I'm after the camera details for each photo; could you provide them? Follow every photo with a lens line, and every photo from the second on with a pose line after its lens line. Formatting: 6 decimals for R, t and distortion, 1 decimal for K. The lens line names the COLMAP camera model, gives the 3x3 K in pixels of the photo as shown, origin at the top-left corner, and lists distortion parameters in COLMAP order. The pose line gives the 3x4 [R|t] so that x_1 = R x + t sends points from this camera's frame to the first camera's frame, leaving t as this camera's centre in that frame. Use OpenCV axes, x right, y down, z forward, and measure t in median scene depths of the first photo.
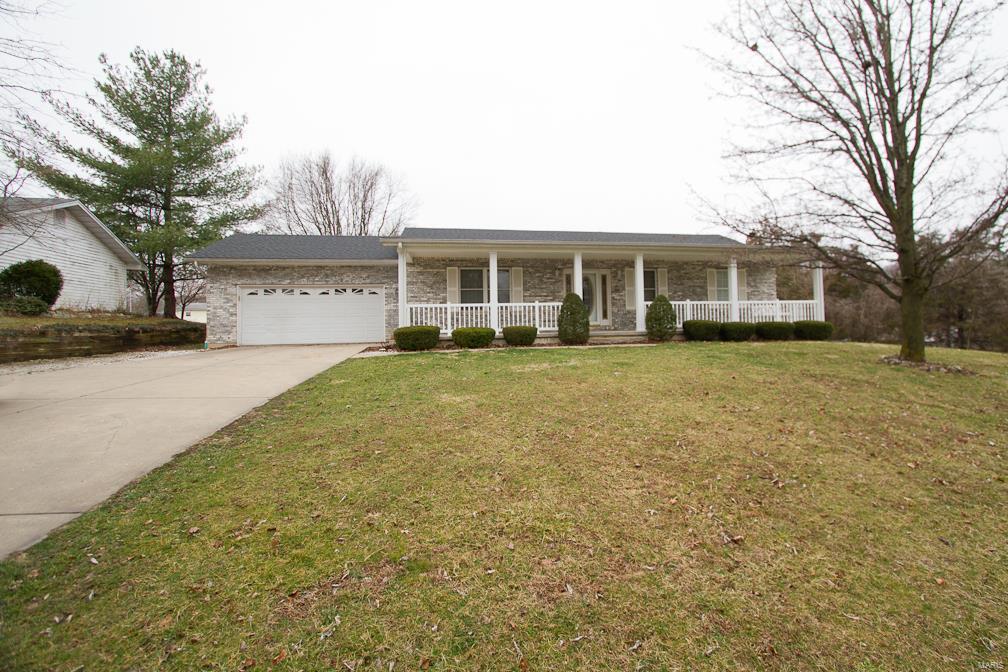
lens RADIAL K [[479.5, 0, 512.2], [0, 479.5, 329.6], [0, 0, 1]] dist [-0.007562, -0.000671]
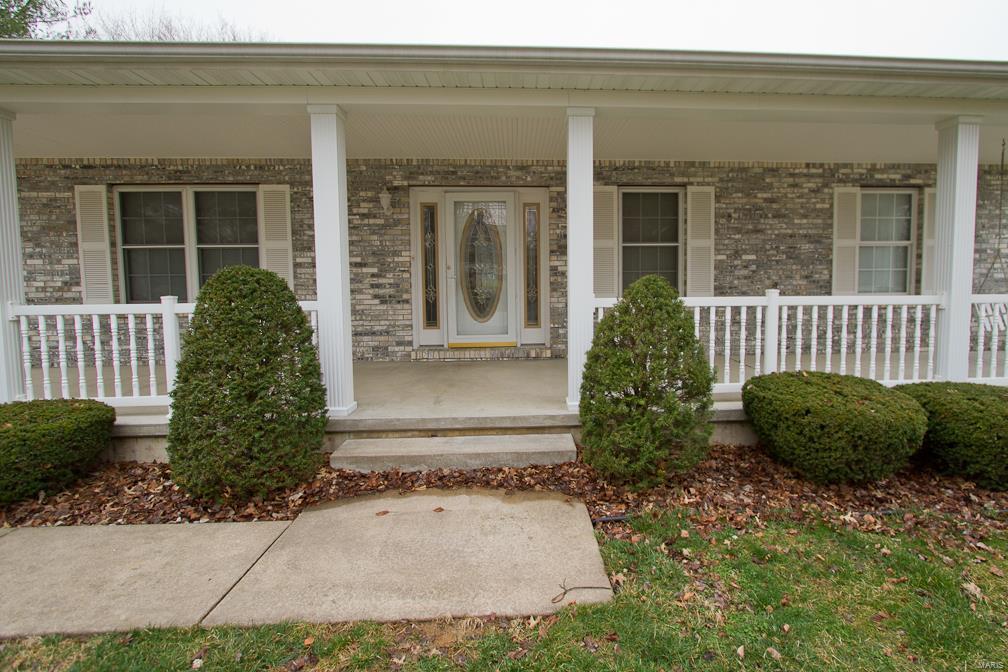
lens RADIAL K [[496.3, 0, 511.5], [0, 496.3, 322.0], [0, 0, 1]] dist [-0.006834, -0.000328]
pose [[0.991348, 0.021209, -0.129531, 0.276744], [-0.010144, 0.996287, 0.085494, -0.071072], [0.130864, -0.083440, 0.987883, 0.755648]]
